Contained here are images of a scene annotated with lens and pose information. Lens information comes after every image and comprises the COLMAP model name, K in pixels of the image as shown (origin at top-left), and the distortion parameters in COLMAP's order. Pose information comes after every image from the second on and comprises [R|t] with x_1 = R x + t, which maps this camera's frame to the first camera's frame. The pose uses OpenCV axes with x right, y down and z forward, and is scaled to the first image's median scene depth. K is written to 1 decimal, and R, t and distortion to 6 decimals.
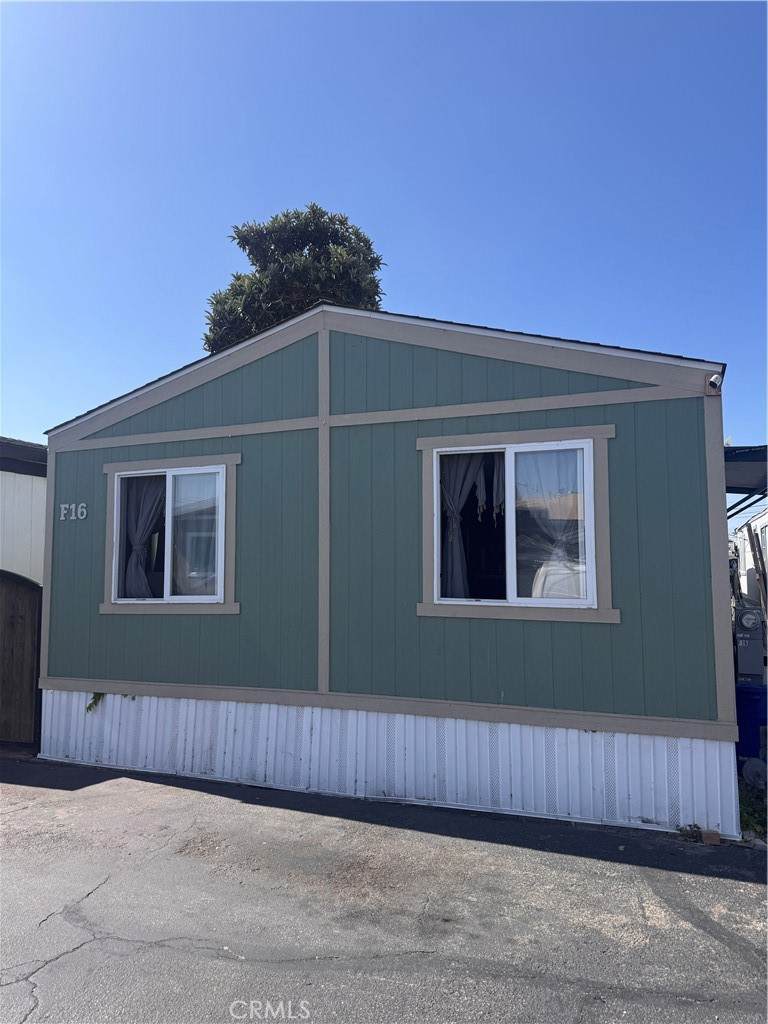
lens RADIAL K [[715.2, 0, 393.9], [0, 715.2, 507.7], [0, 0, 1]] dist [0.037815, -0.056466]
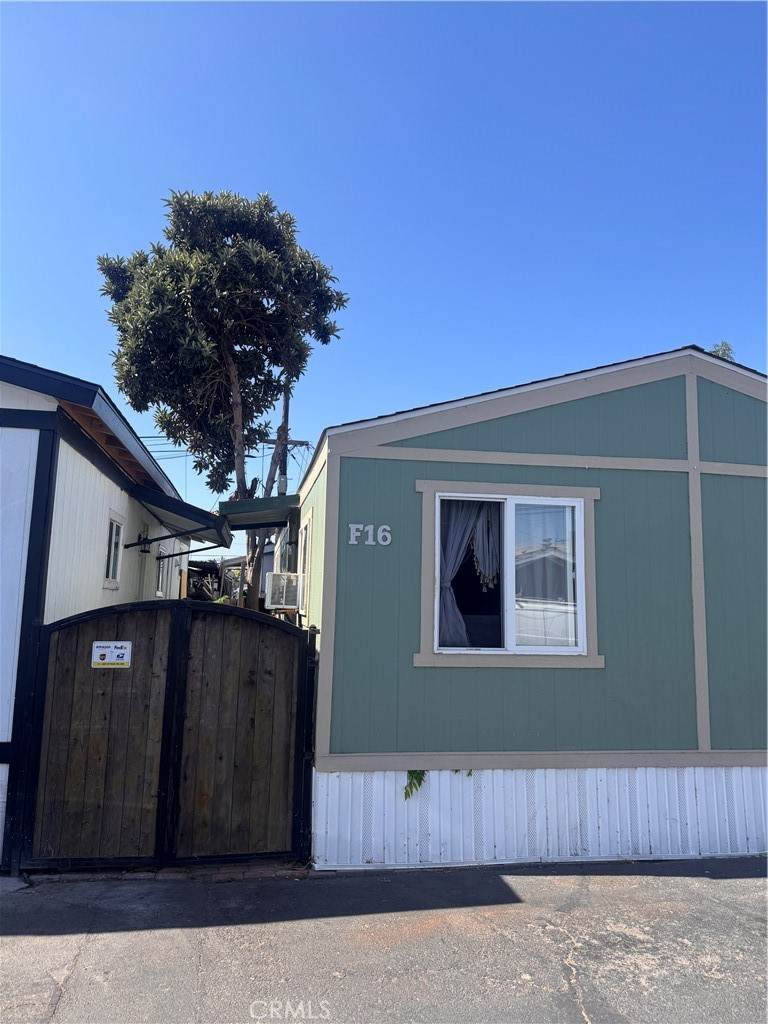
lens RADIAL K [[715.2, 0, 385.9], [0, 715.2, 509.8], [0, 0, 1]] dist [0.037815, -0.056466]
pose [[0.862049, 0.097434, 0.497370, -0.823878], [-0.069299, 0.994790, -0.074769, 0.035213], [-0.502064, 0.029988, 0.864310, 0.322738]]
